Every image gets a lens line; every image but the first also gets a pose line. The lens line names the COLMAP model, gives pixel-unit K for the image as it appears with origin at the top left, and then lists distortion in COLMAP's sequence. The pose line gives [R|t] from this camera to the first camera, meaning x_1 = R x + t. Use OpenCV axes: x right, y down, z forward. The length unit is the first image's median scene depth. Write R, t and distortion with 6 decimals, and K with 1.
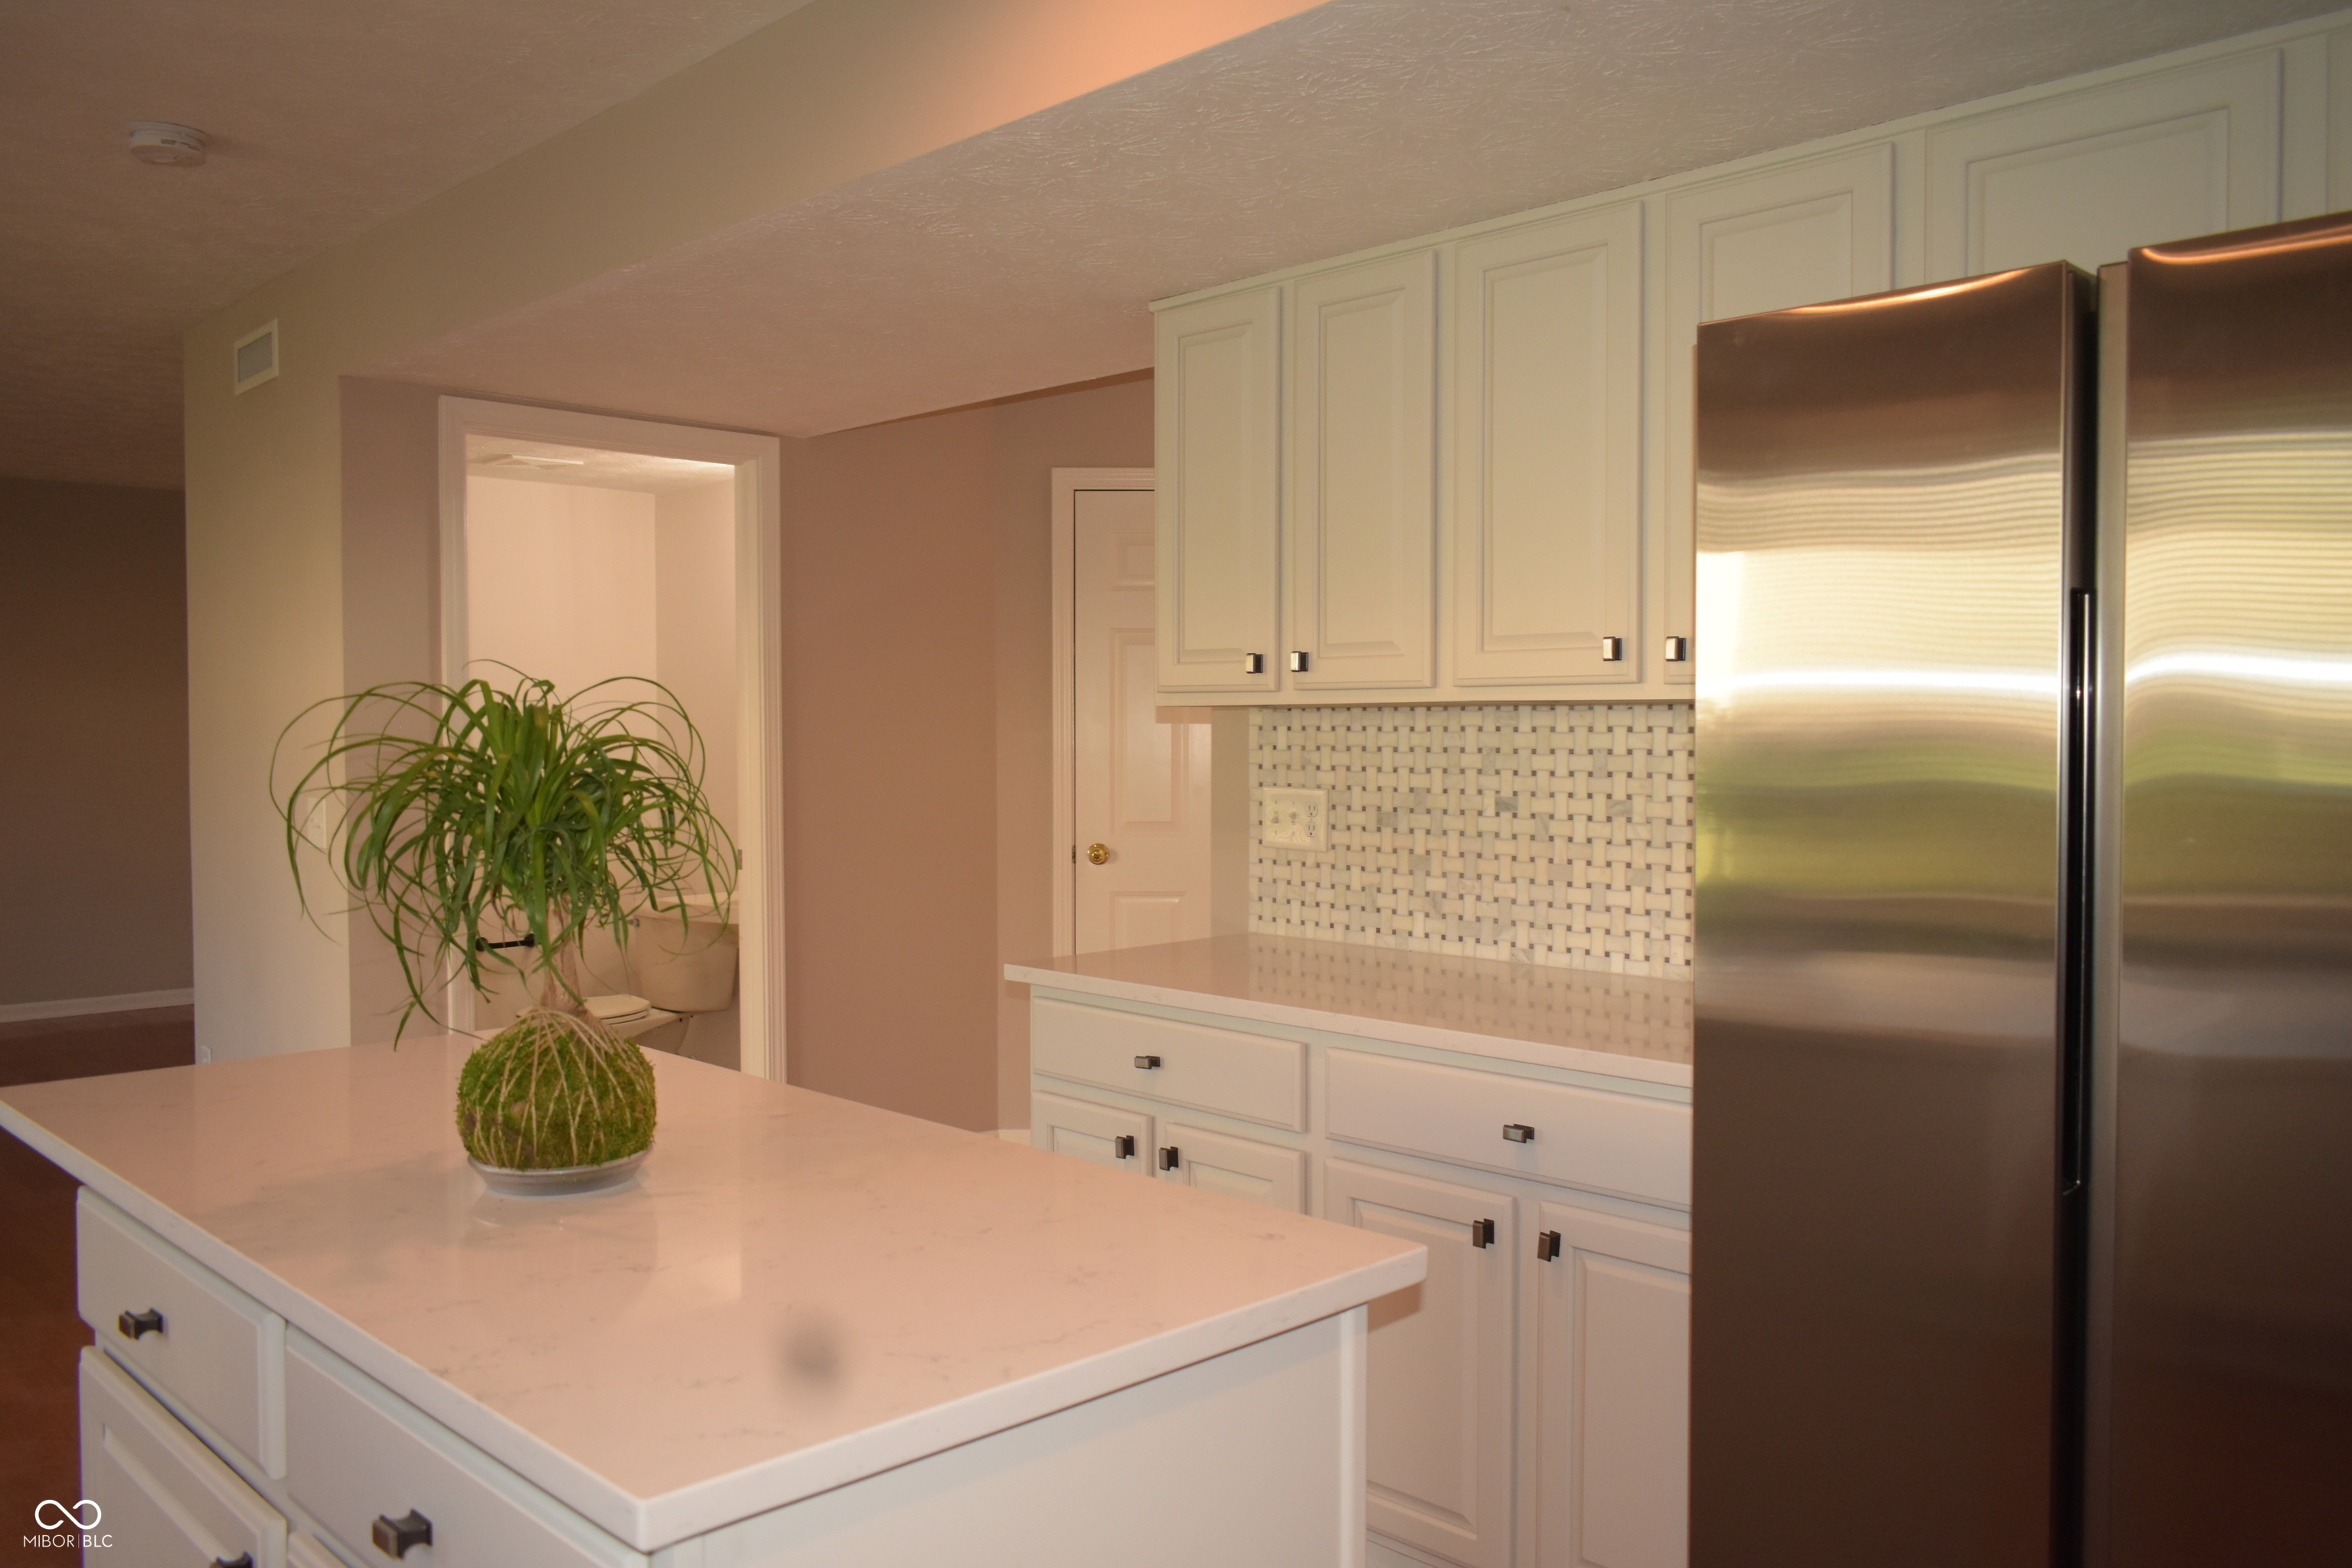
lens RADIAL K [[1833.5, 0, 1162.6], [0, 1833.5, 780.2], [0, 0, 1]] dist [-0.008609, 0.010853]
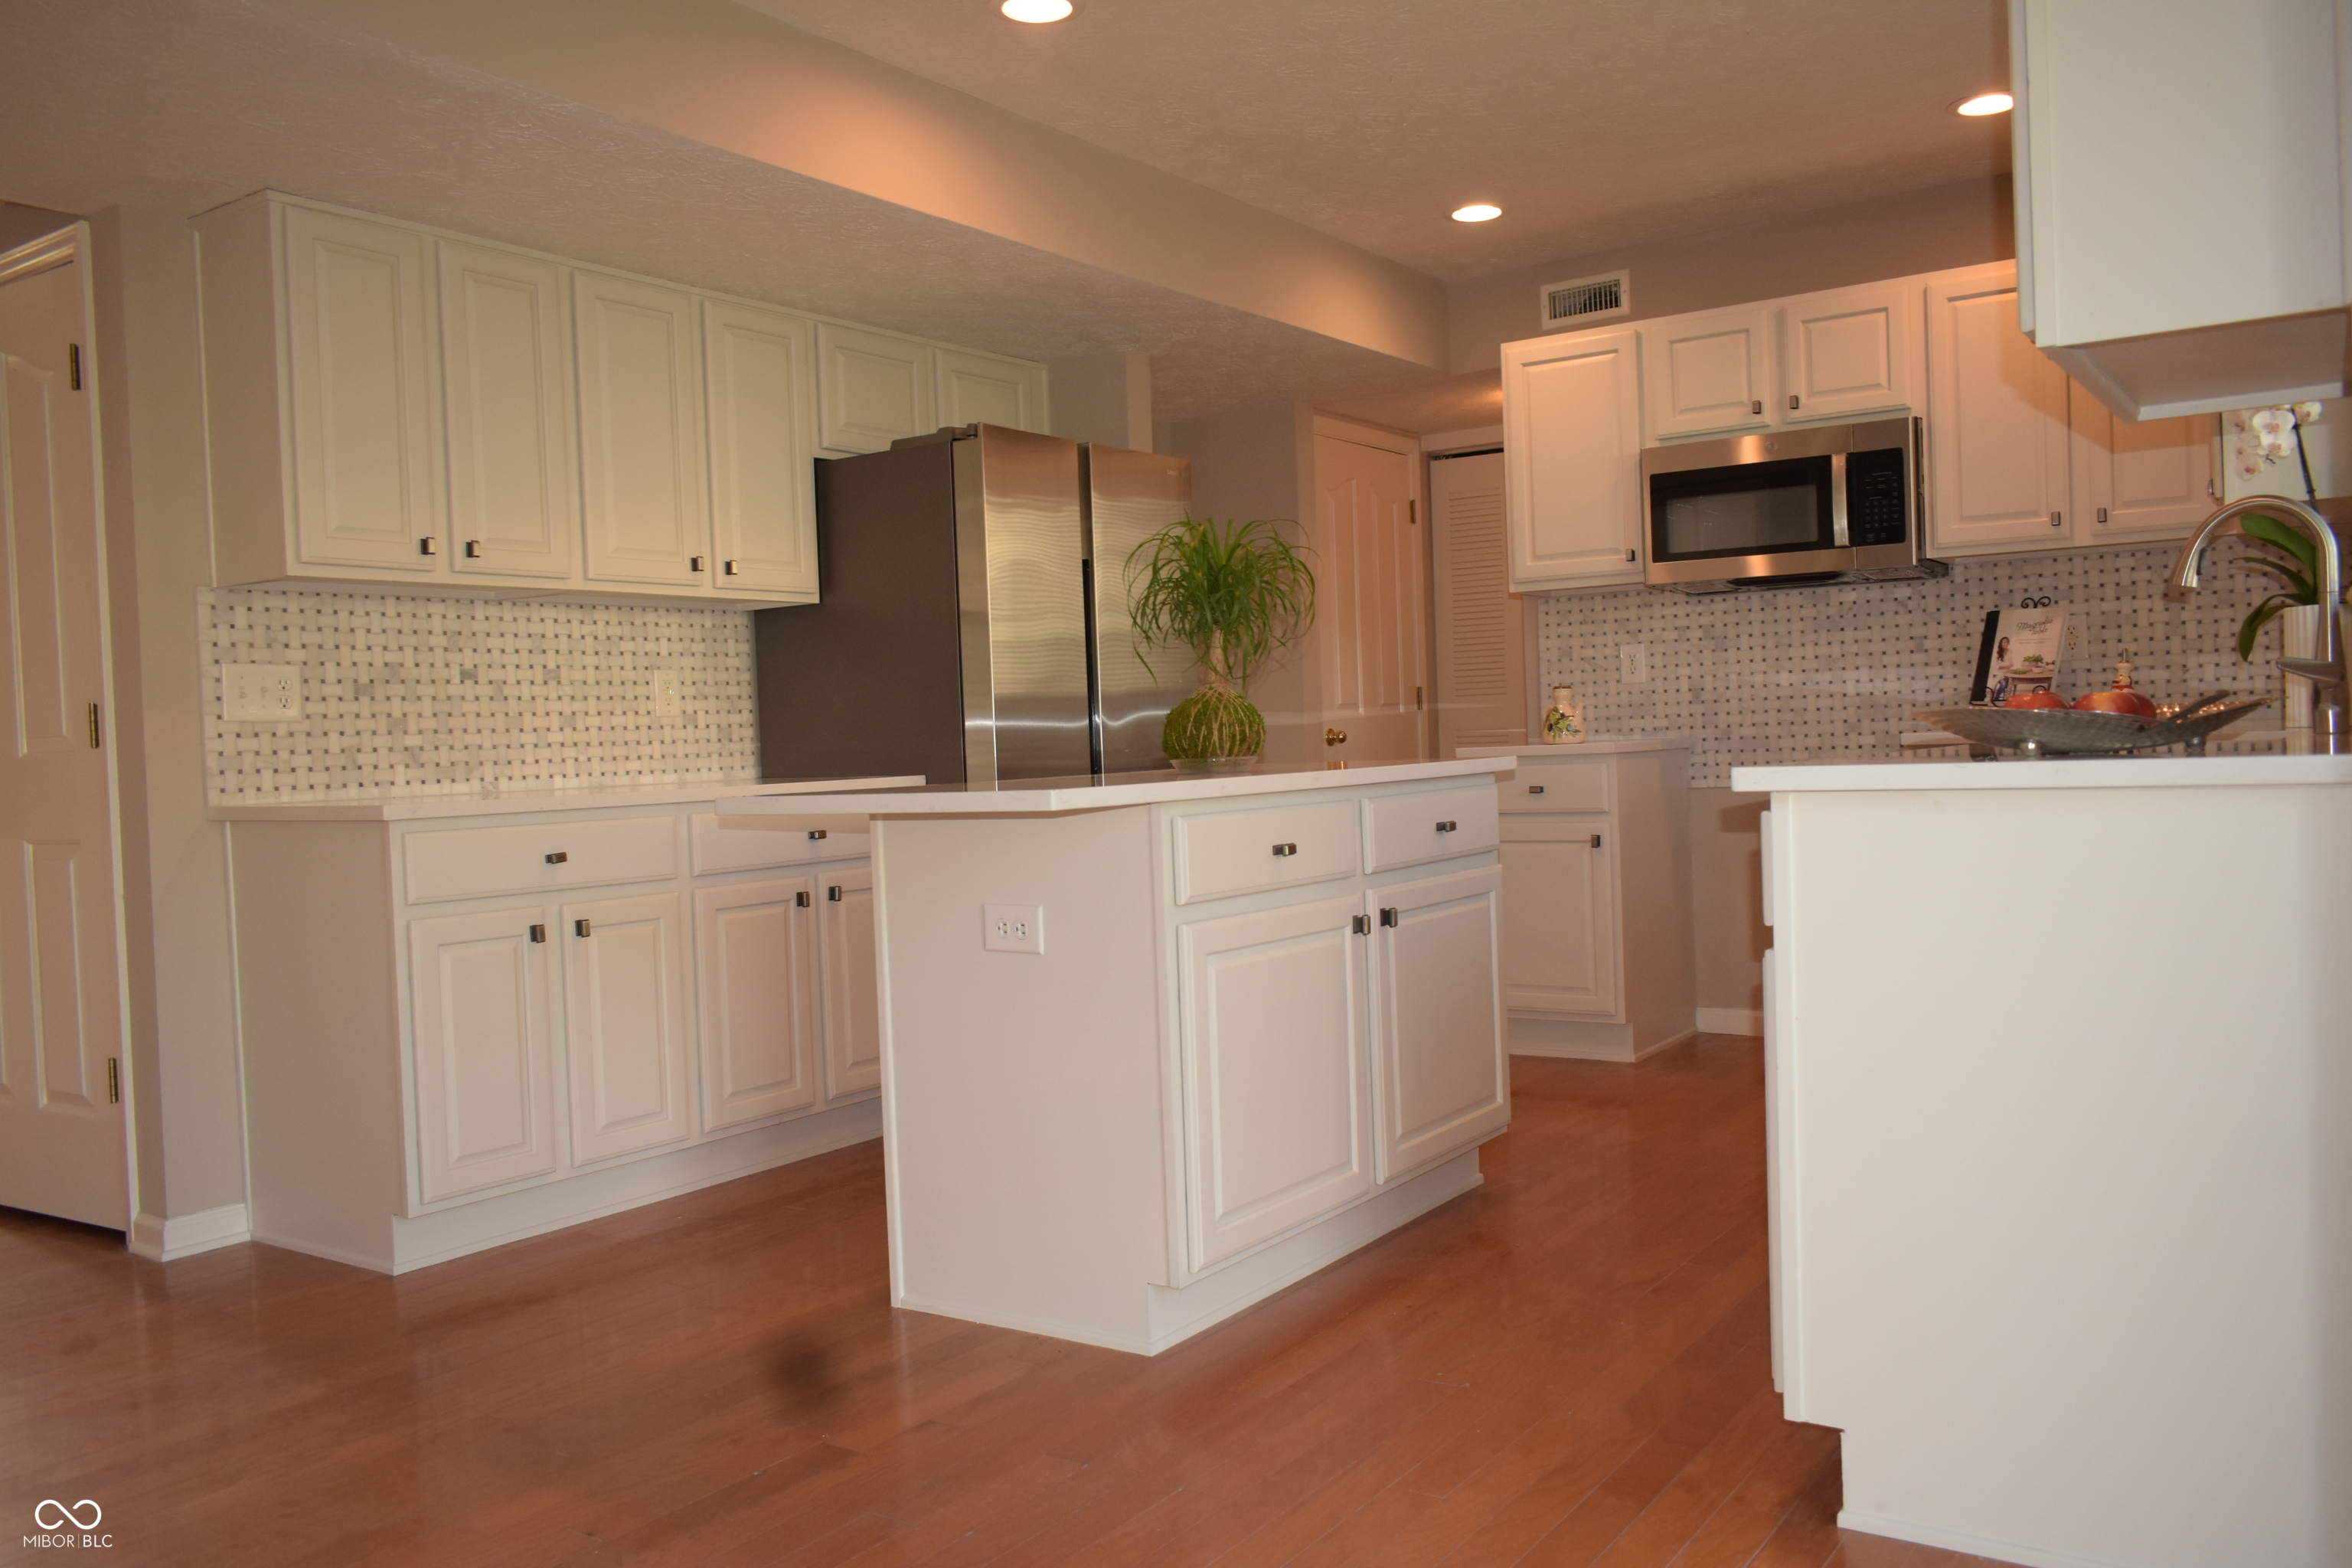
lens RADIAL K [[1833.5, 0, 1173.8], [0, 1833.5, 781.5], [0, 0, 1]] dist [-0.008609, 0.010853]
pose [[-0.193179, -0.011539, 0.981096, -1.186264], [0.071224, 0.997128, 0.025752, 0.090840], [-0.978575, 0.074852, -0.191802, 0.749745]]
